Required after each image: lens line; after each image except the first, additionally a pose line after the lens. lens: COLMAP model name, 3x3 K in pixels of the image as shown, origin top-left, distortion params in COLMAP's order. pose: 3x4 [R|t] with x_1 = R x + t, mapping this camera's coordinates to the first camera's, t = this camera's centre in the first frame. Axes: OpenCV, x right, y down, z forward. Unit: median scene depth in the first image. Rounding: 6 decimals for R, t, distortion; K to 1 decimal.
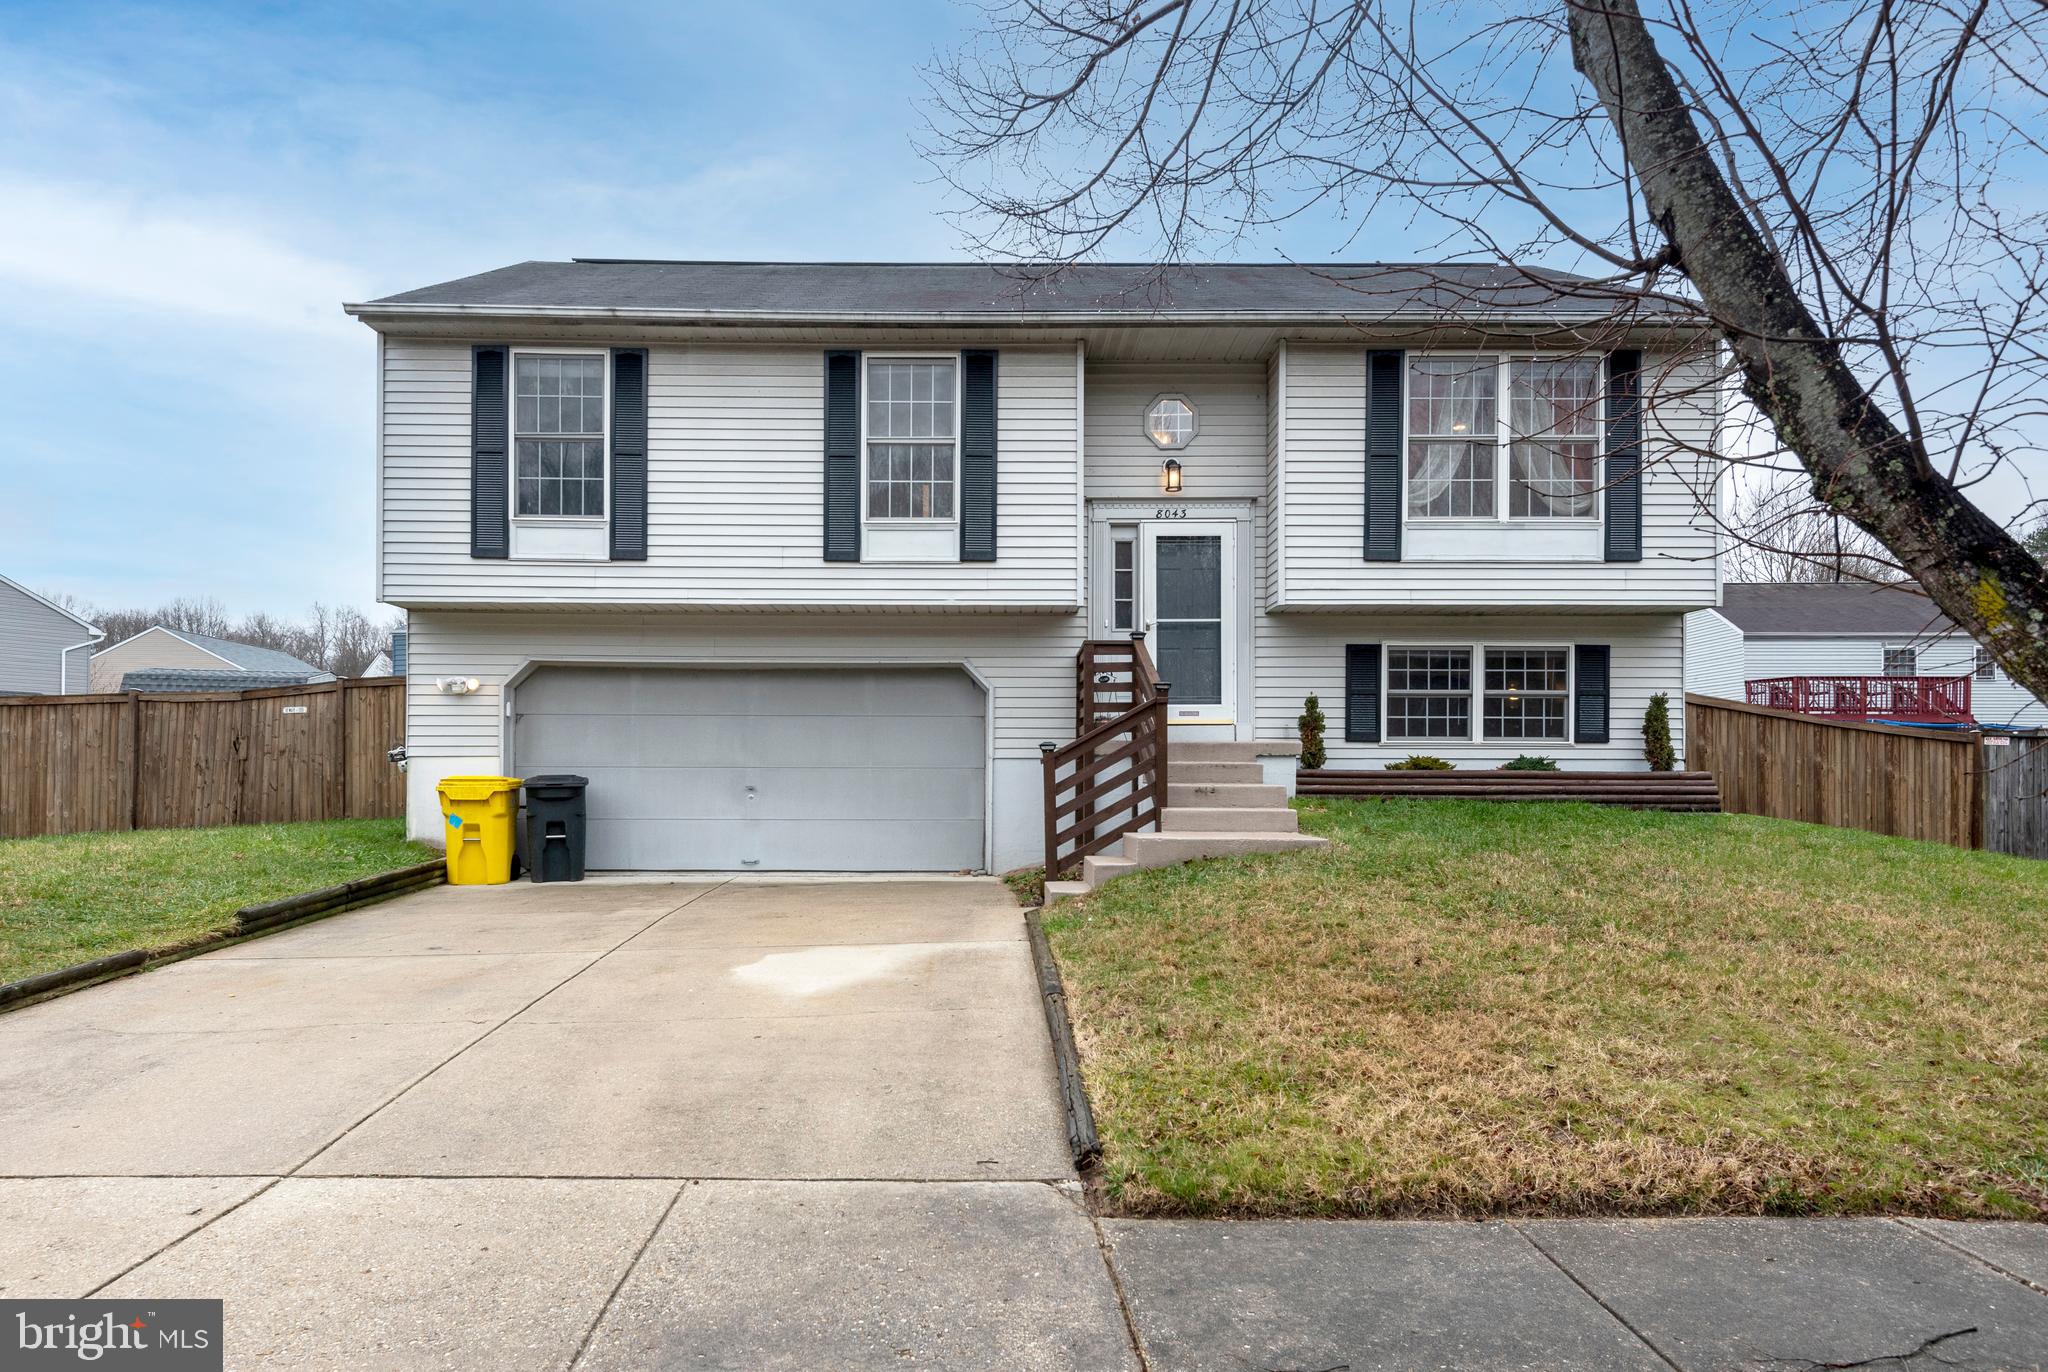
lens RADIAL K [[1261.8, 0, 1023.5], [0, 1261.8, 763.3], [0, 0, 1]] dist [0.043149, 0.001294]
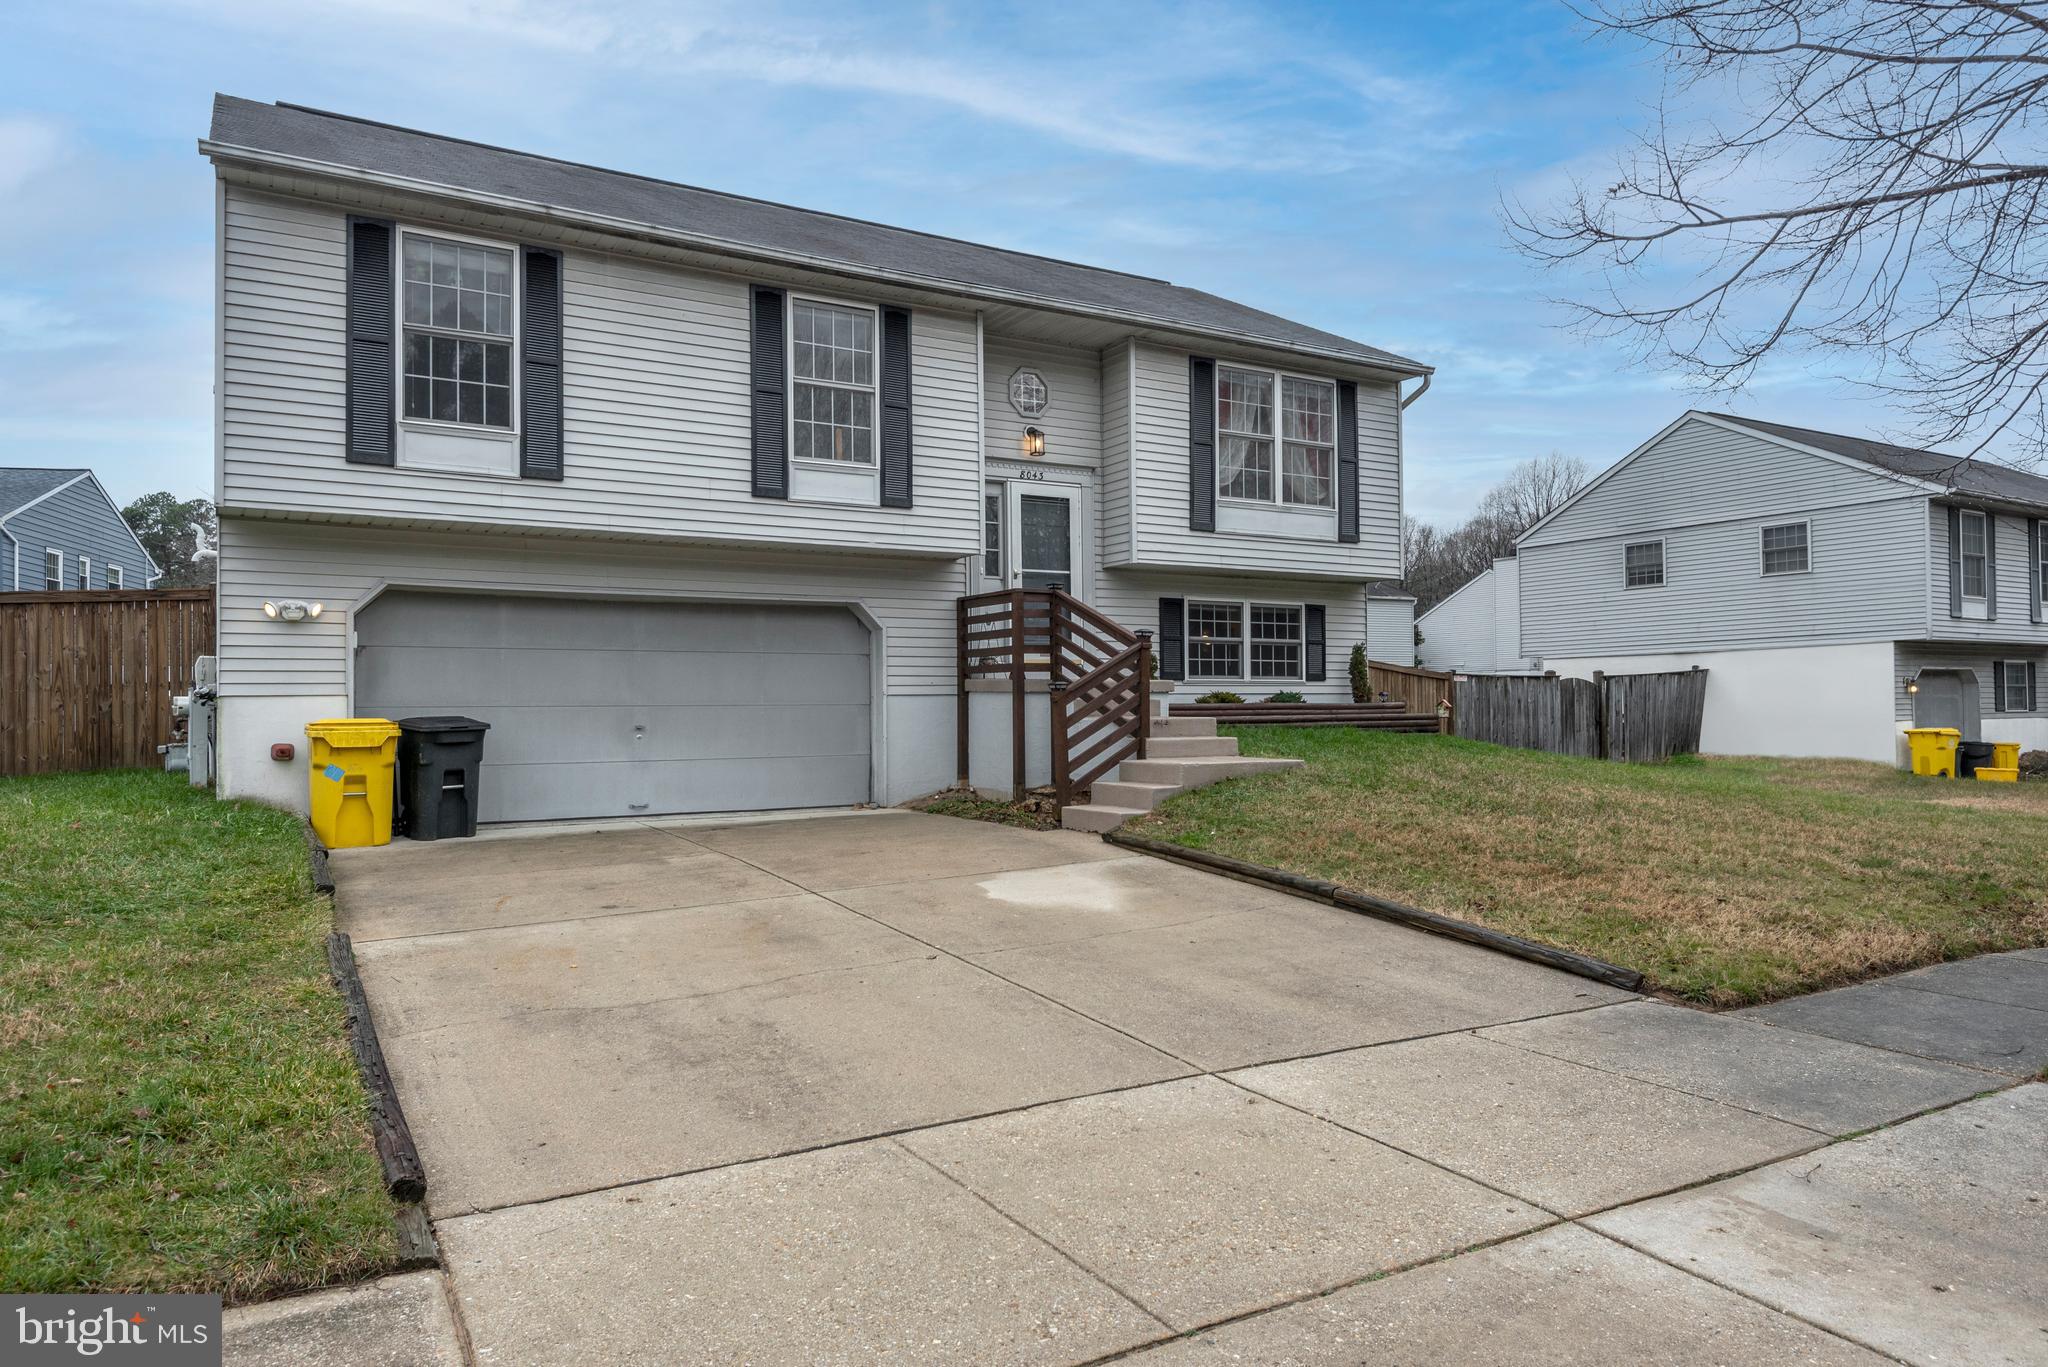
lens RADIAL K [[1291.5, 0, 1024.0], [0, 1291.5, 683.5], [0, 0, 1]] dist [0.027620, -0.002609]
pose [[0.860937, -0.000215, 0.508712, -0.485996], [0.003872, 0.999974, -0.006131, -0.006762], [-0.508698, 0.007248, 0.860915, 0.023894]]
